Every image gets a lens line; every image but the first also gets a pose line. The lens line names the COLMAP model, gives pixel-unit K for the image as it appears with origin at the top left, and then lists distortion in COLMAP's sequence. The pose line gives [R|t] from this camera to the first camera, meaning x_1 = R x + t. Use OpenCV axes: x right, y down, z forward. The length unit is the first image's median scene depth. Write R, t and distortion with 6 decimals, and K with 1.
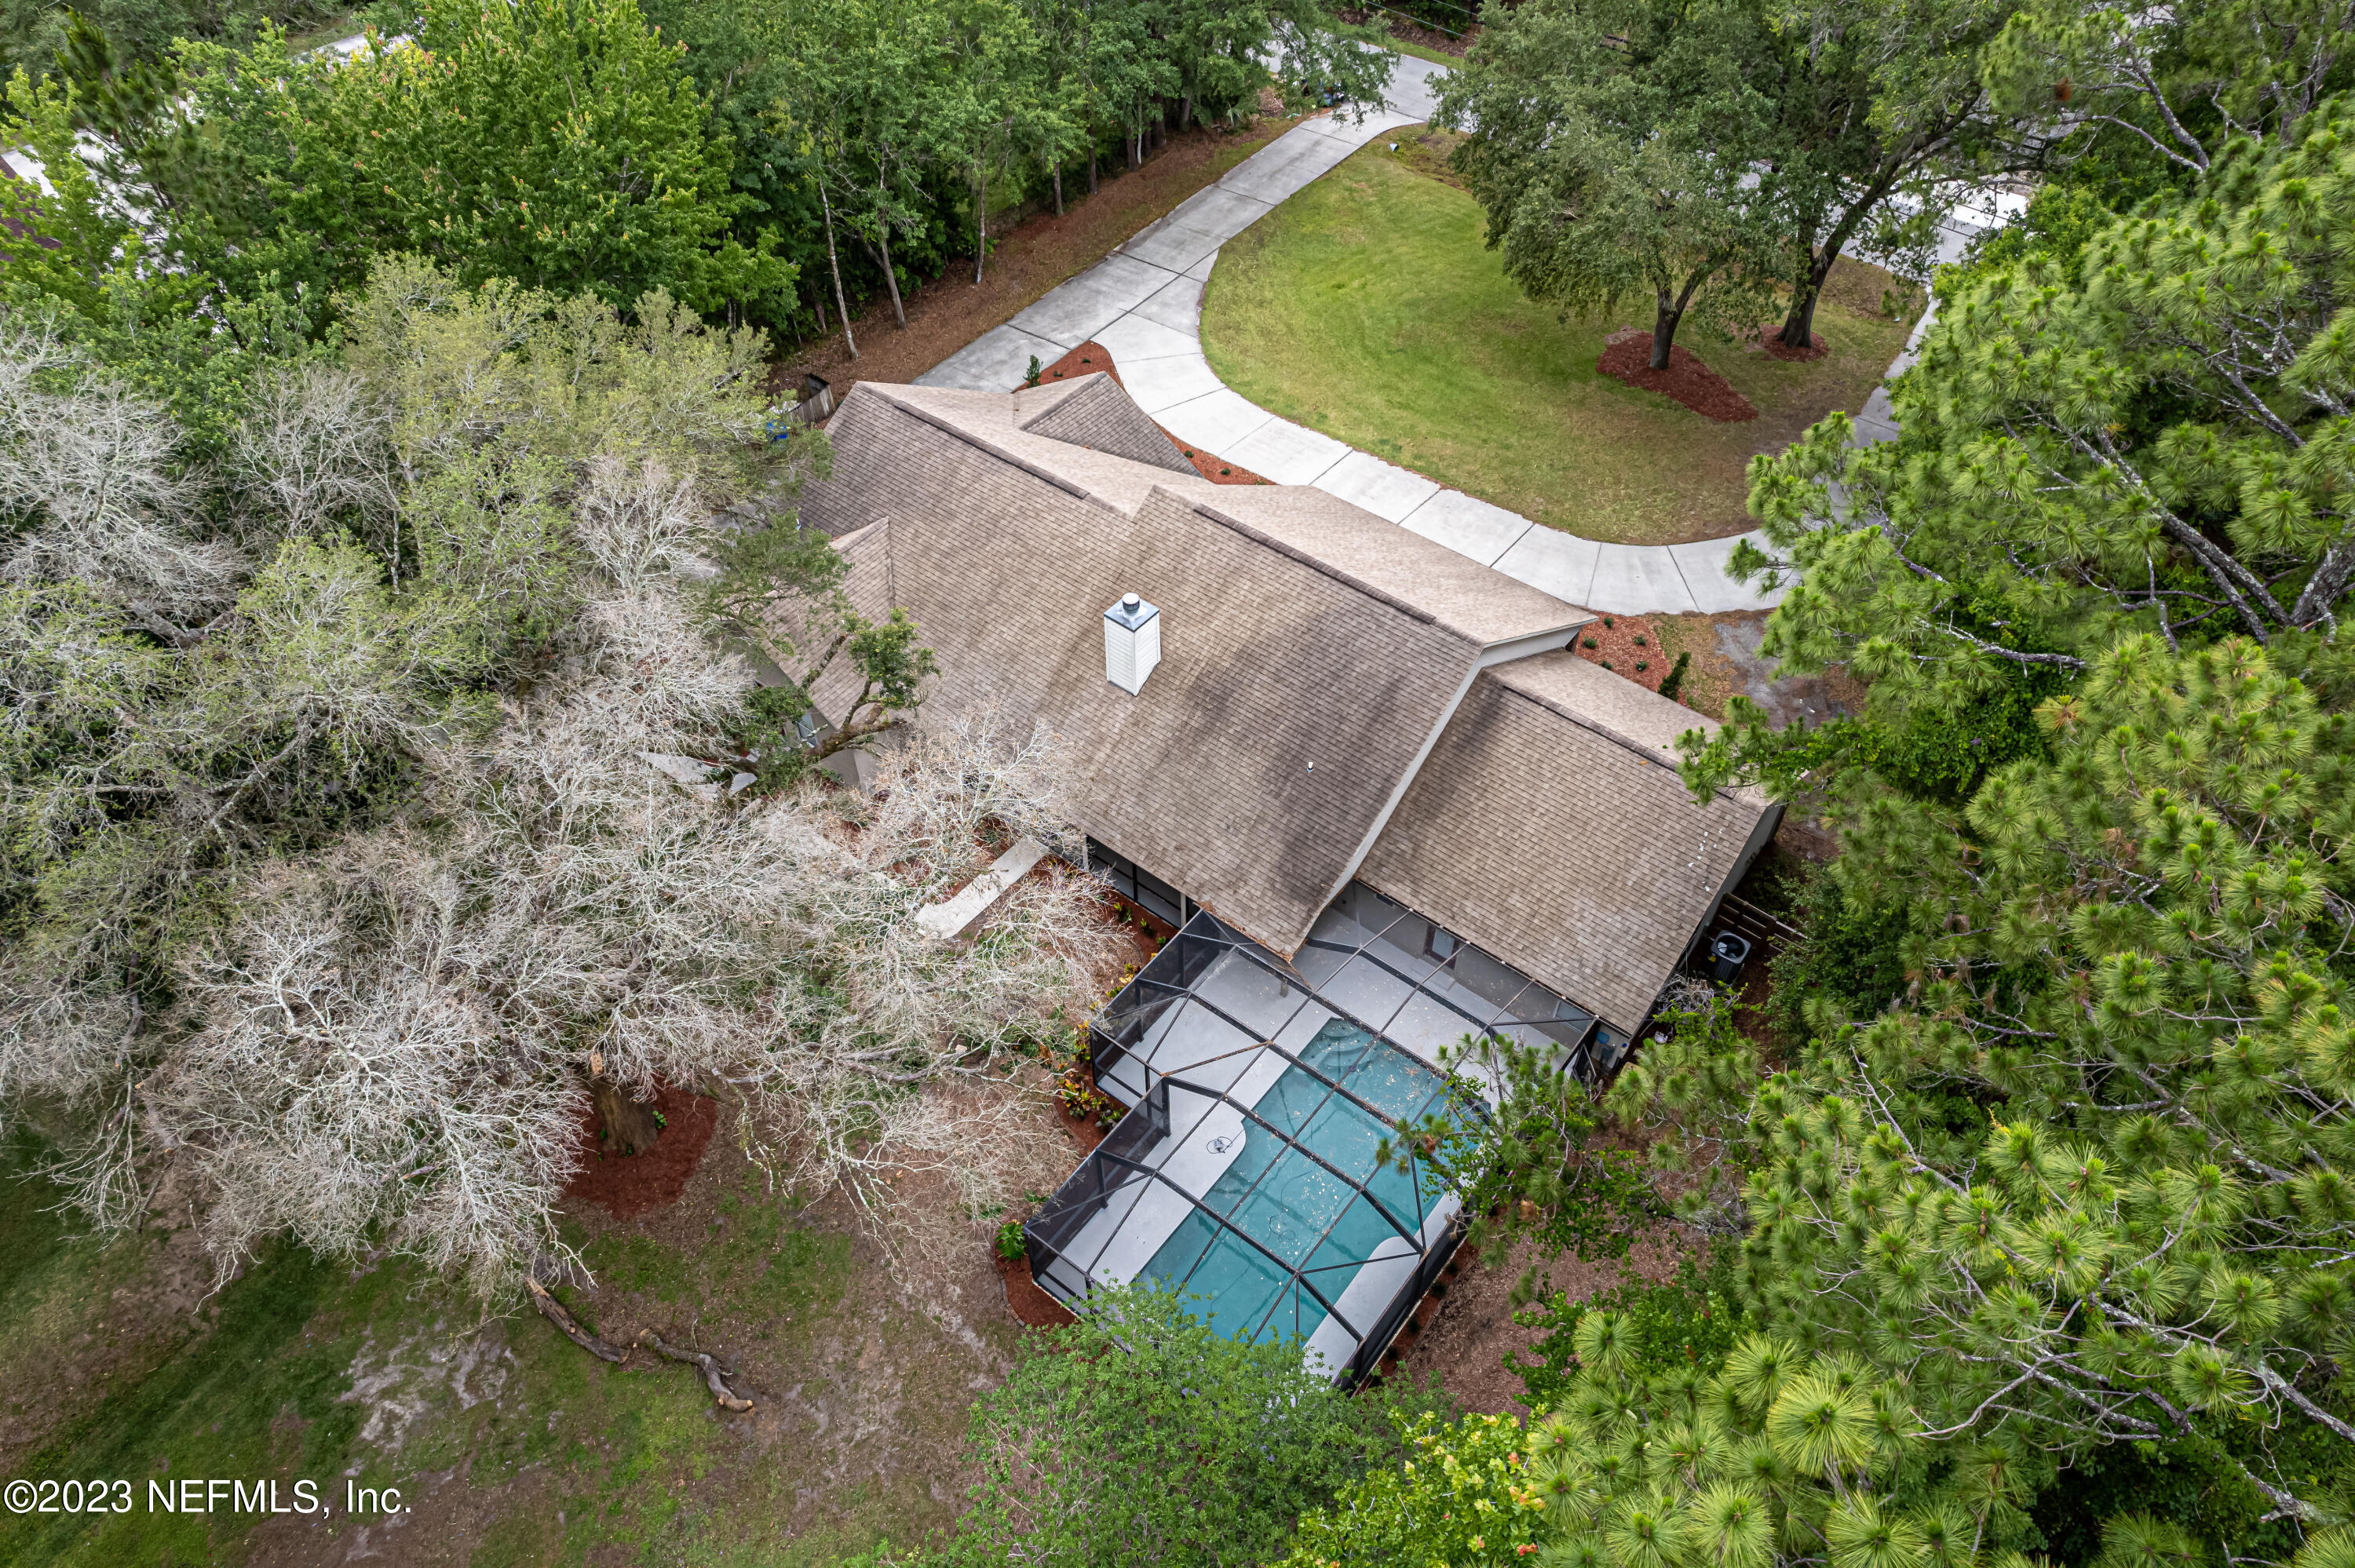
lens RADIAL K [[1501.3, 0, 1181.5], [0, 1501.3, 799.3], [0, 0, 1]] dist [-0.074784, 0.064903]
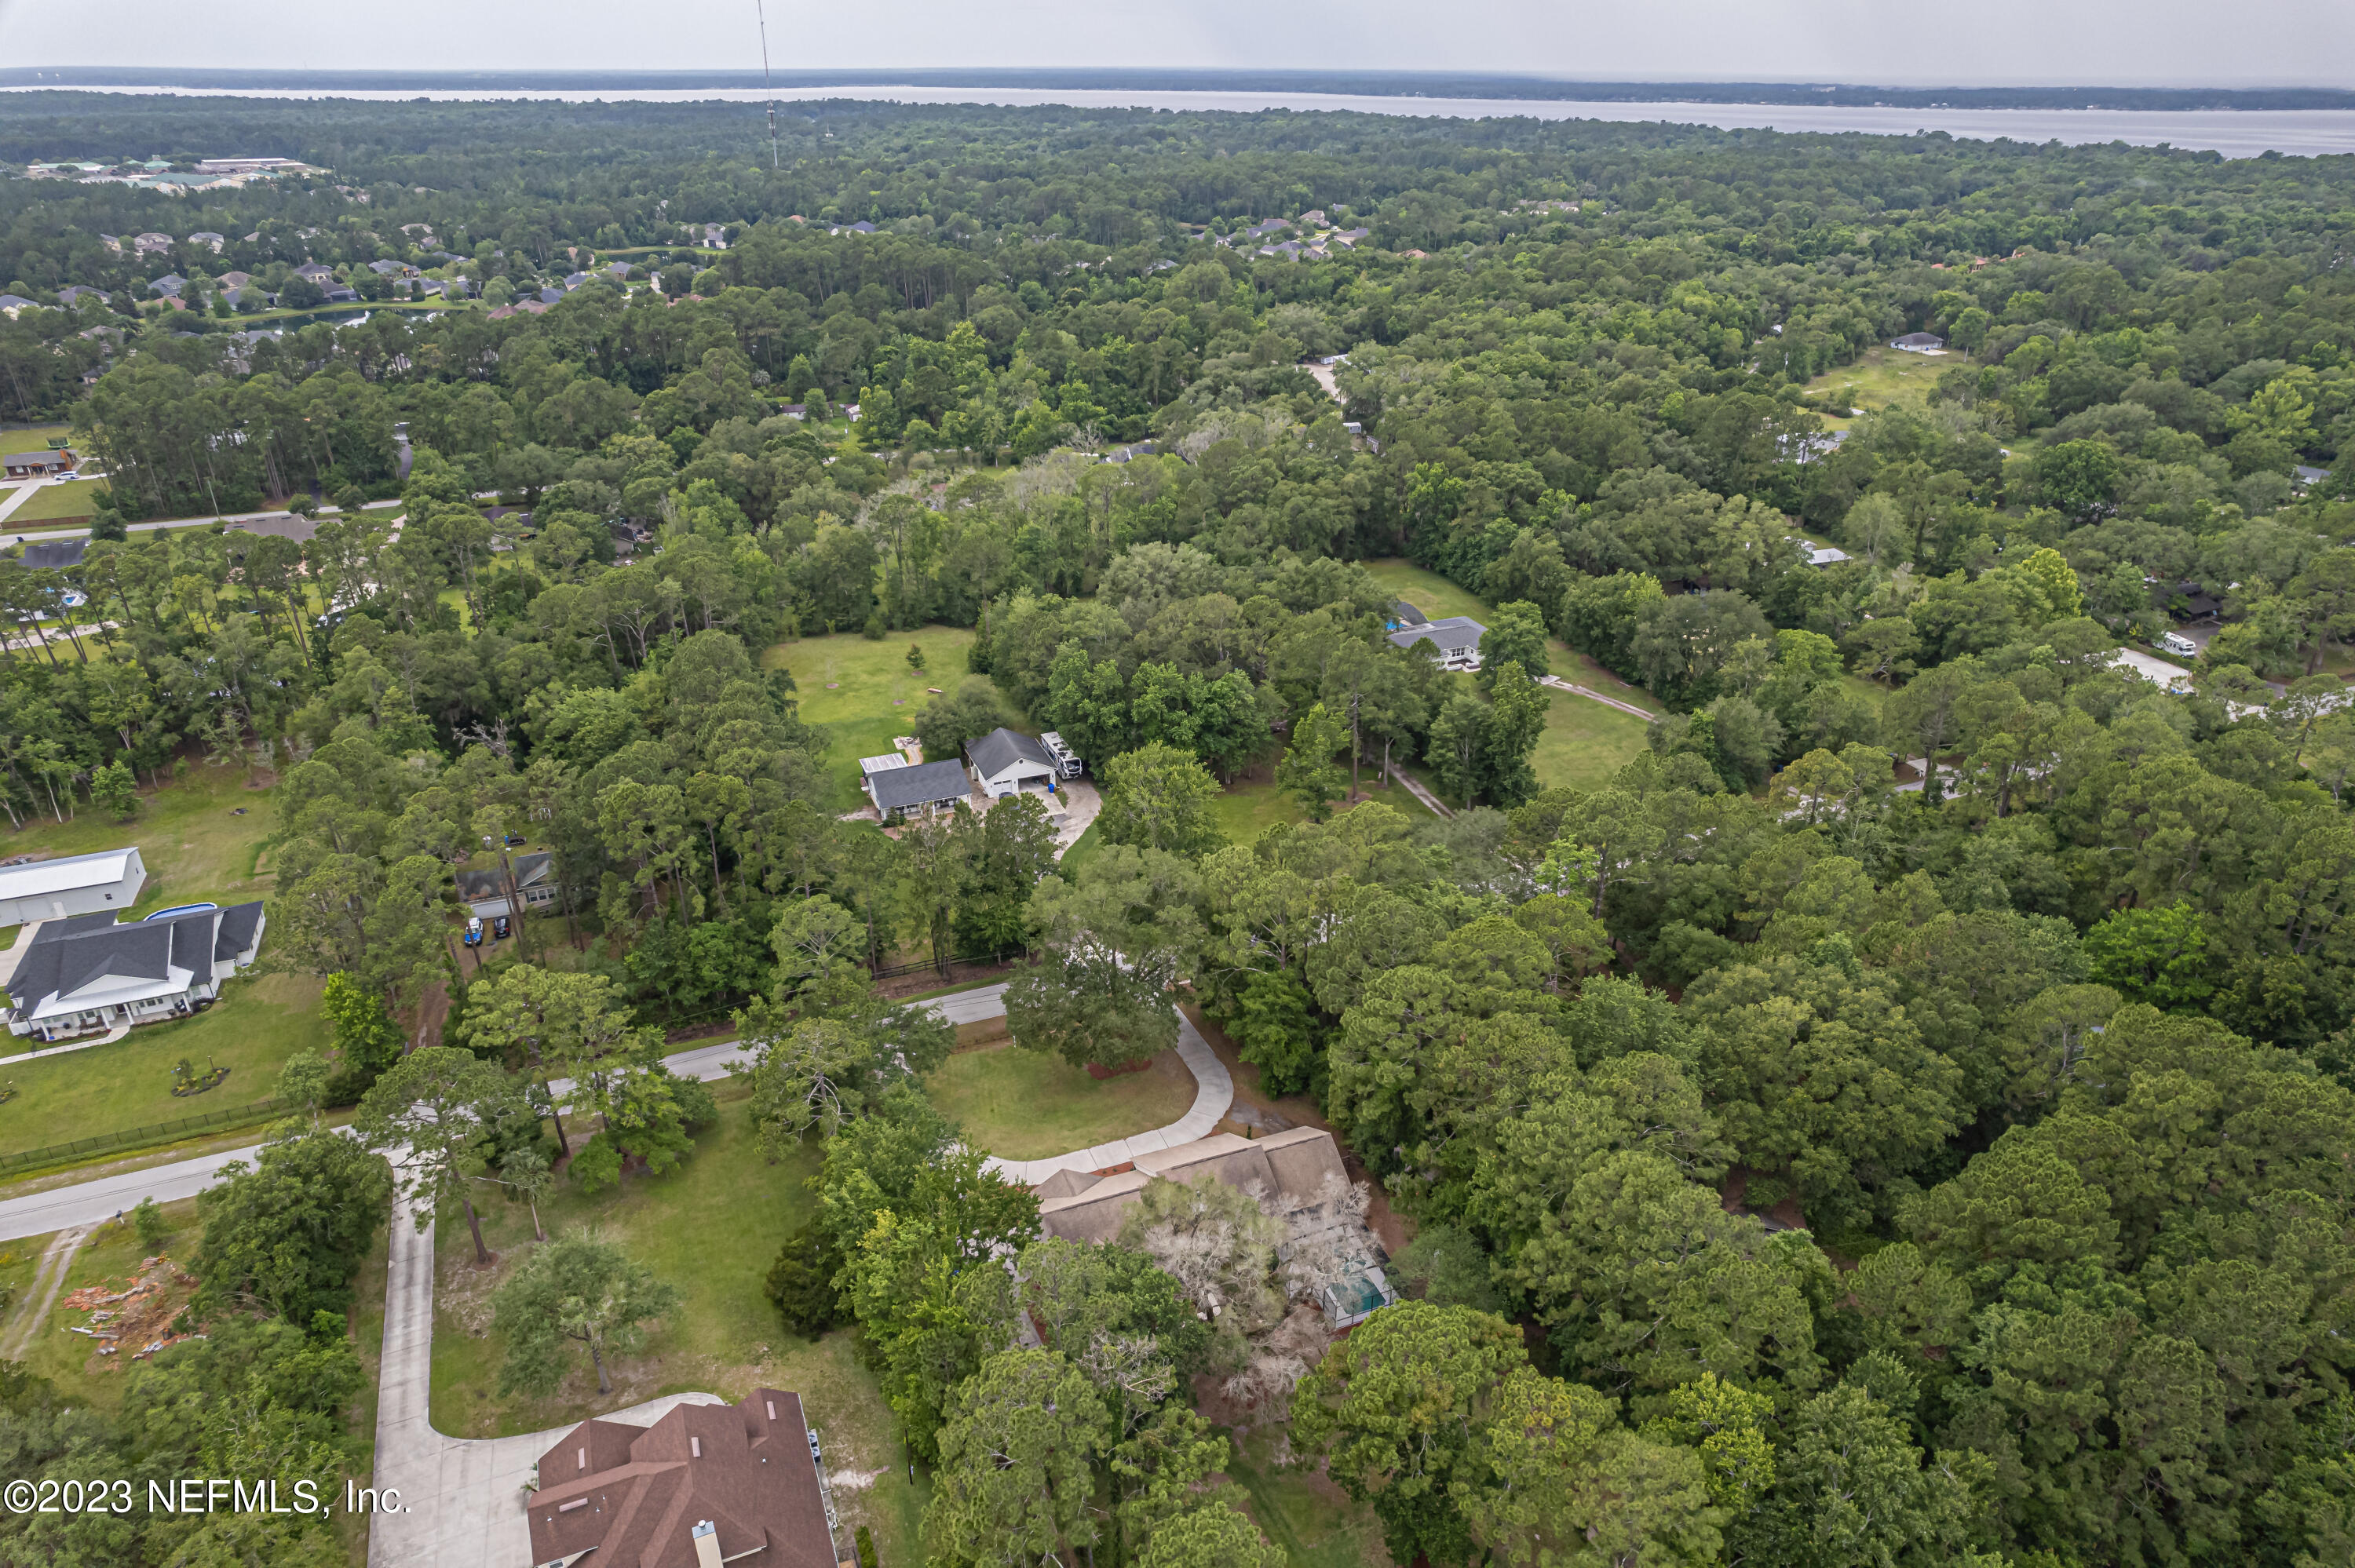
lens RADIAL K [[1501.3, 0, 1221.5], [0, 1501.3, 799.0], [0, 0, 1]] dist [-0.074784, 0.064903]
pose [[0.489421, -0.382459, 0.783704, -2.012956], [0.645289, 0.763331, -0.030465, -0.585811], [-0.586574, 0.520626, 0.620387, -1.412282]]
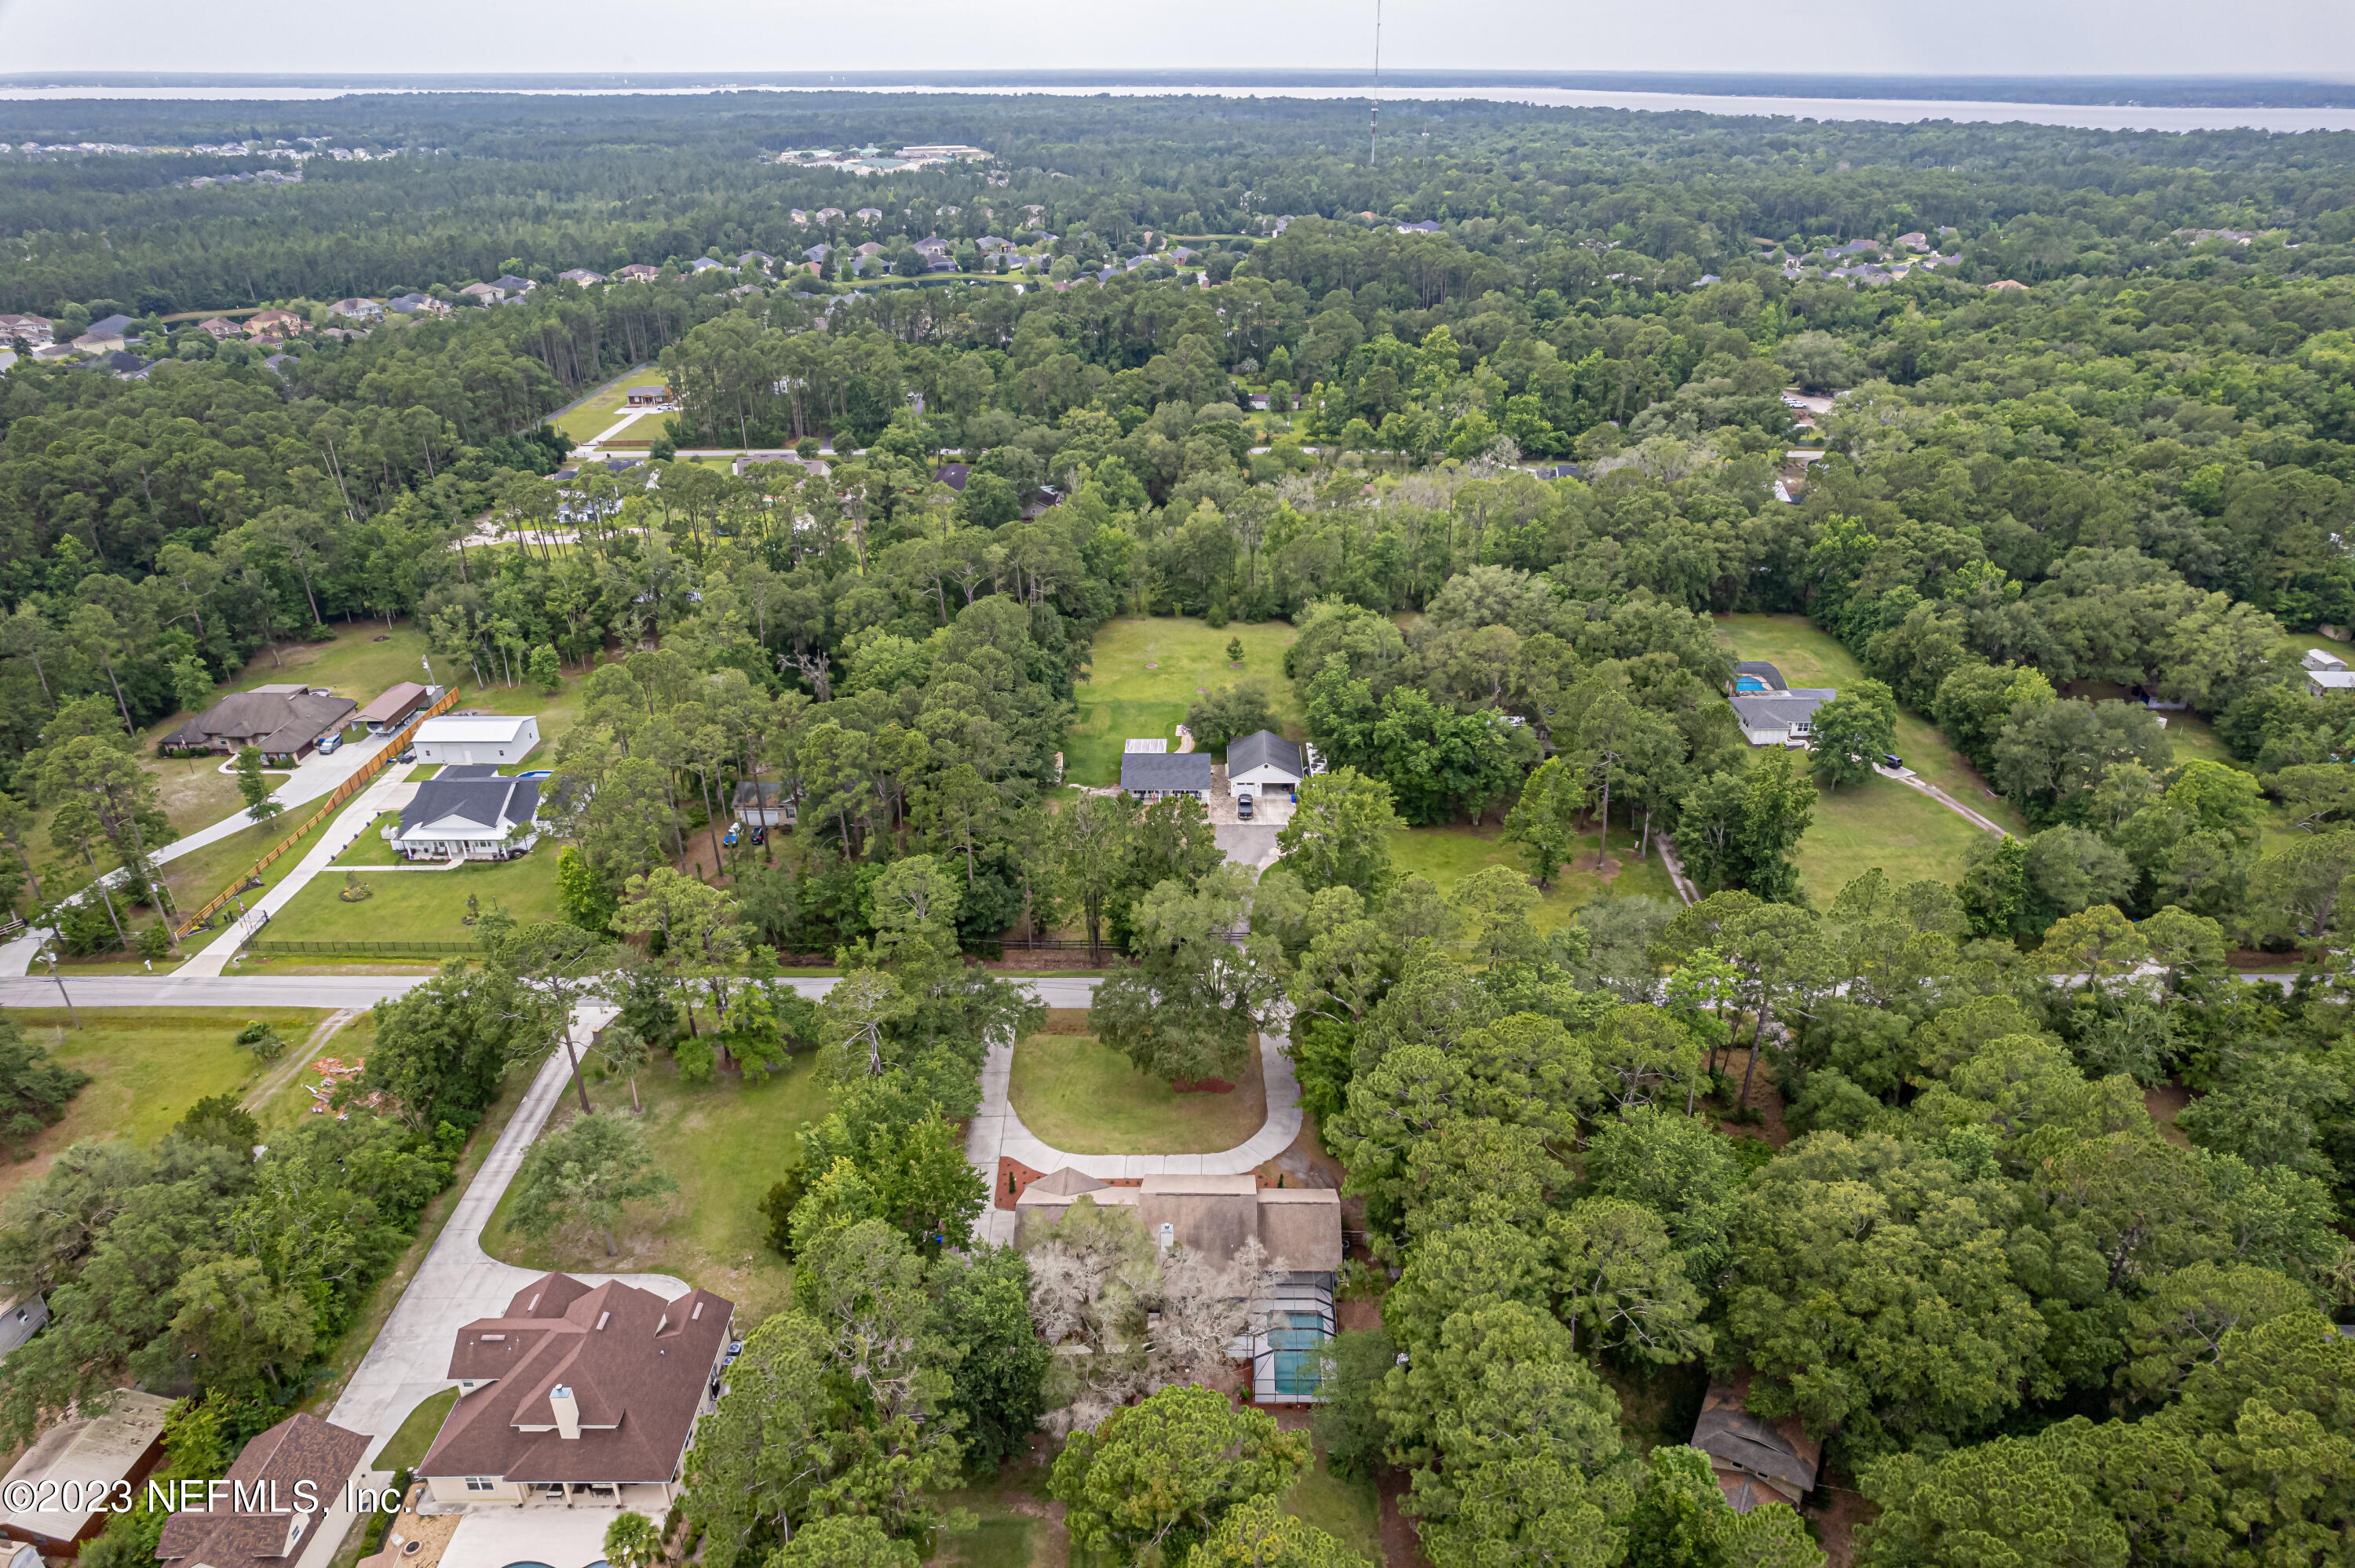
lens RADIAL K [[1501.3, 0, 1219.4], [0, 1501.3, 804.9], [0, 0, 1]] dist [-0.074784, 0.064903]
pose [[0.788215, -0.271032, 0.552501, -1.312681], [0.455323, 0.860823, -0.227297, -0.108339], [-0.414001, 0.430726, 0.801922, -1.848035]]
